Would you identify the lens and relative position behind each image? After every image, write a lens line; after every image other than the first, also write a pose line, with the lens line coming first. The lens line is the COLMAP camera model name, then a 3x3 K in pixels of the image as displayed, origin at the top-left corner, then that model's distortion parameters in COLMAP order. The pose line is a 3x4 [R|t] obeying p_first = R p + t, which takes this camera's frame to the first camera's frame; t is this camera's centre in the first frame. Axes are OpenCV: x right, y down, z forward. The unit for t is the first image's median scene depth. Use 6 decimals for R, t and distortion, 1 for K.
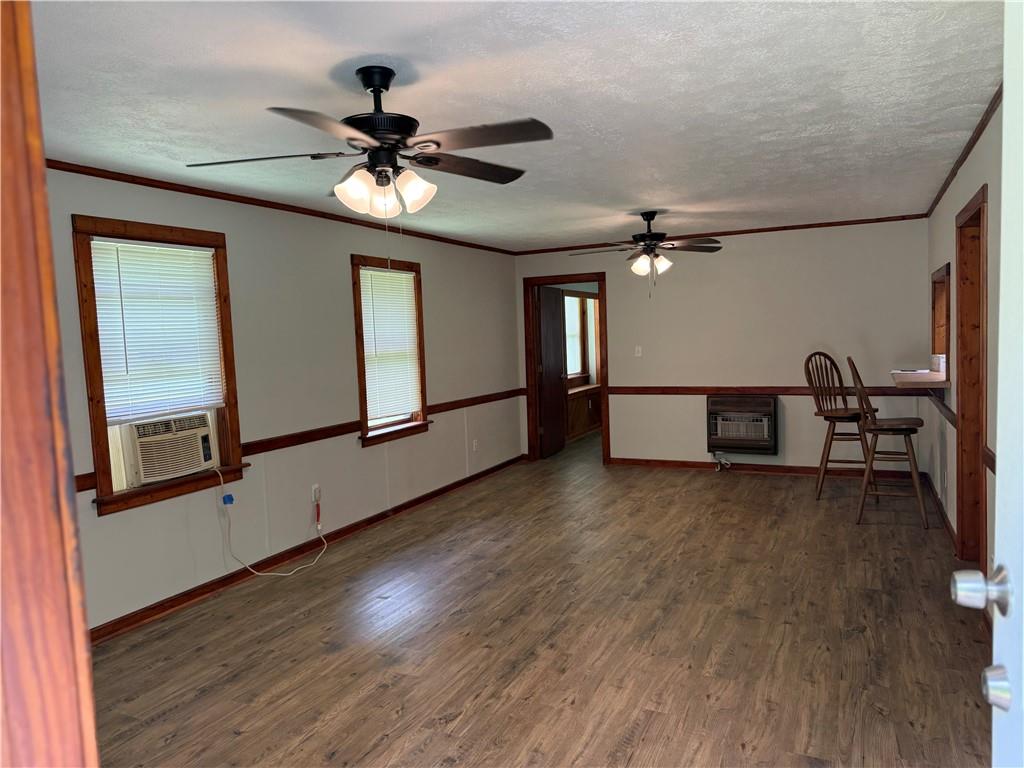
lens RADIAL K [[731.8, 0, 507.0], [0, 731.8, 377.3], [0, 0, 1]] dist [0.050999, -0.070025]
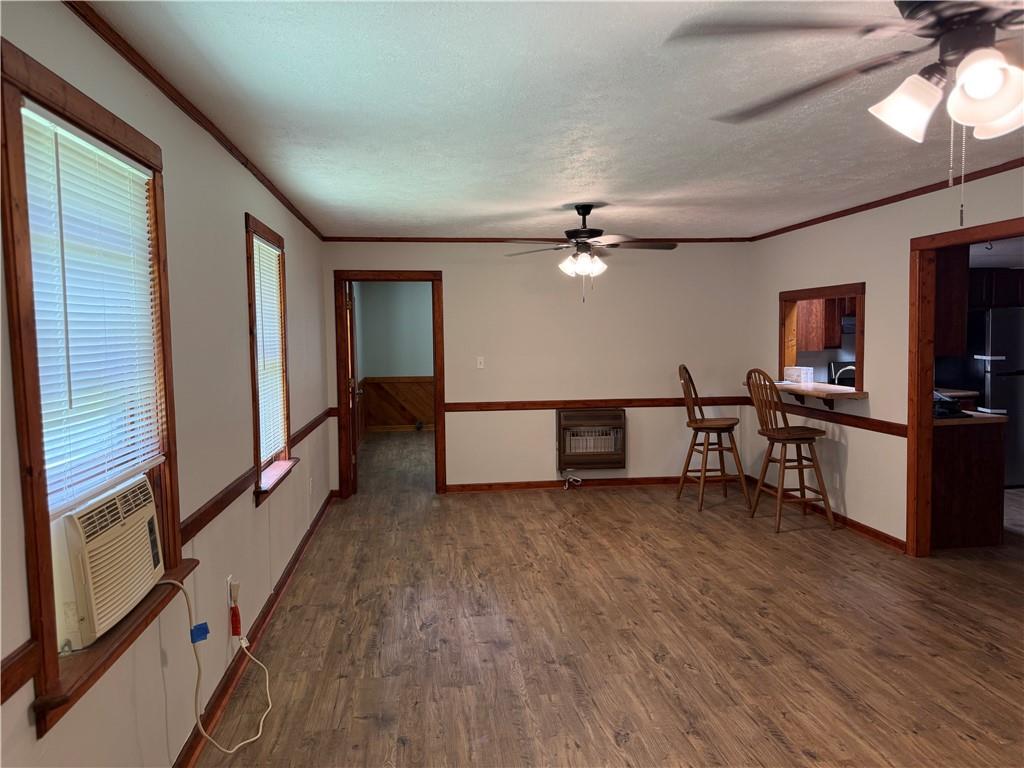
lens RADIAL K [[731.8, 0, 513.9], [0, 731.8, 387.6], [0, 0, 1]] dist [0.050999, -0.070025]
pose [[0.833973, -0.015227, 0.551595, -0.378951], [0.012973, 0.999884, 0.007988, -0.015717], [-0.551652, 0.000494, 0.834074, 0.330136]]
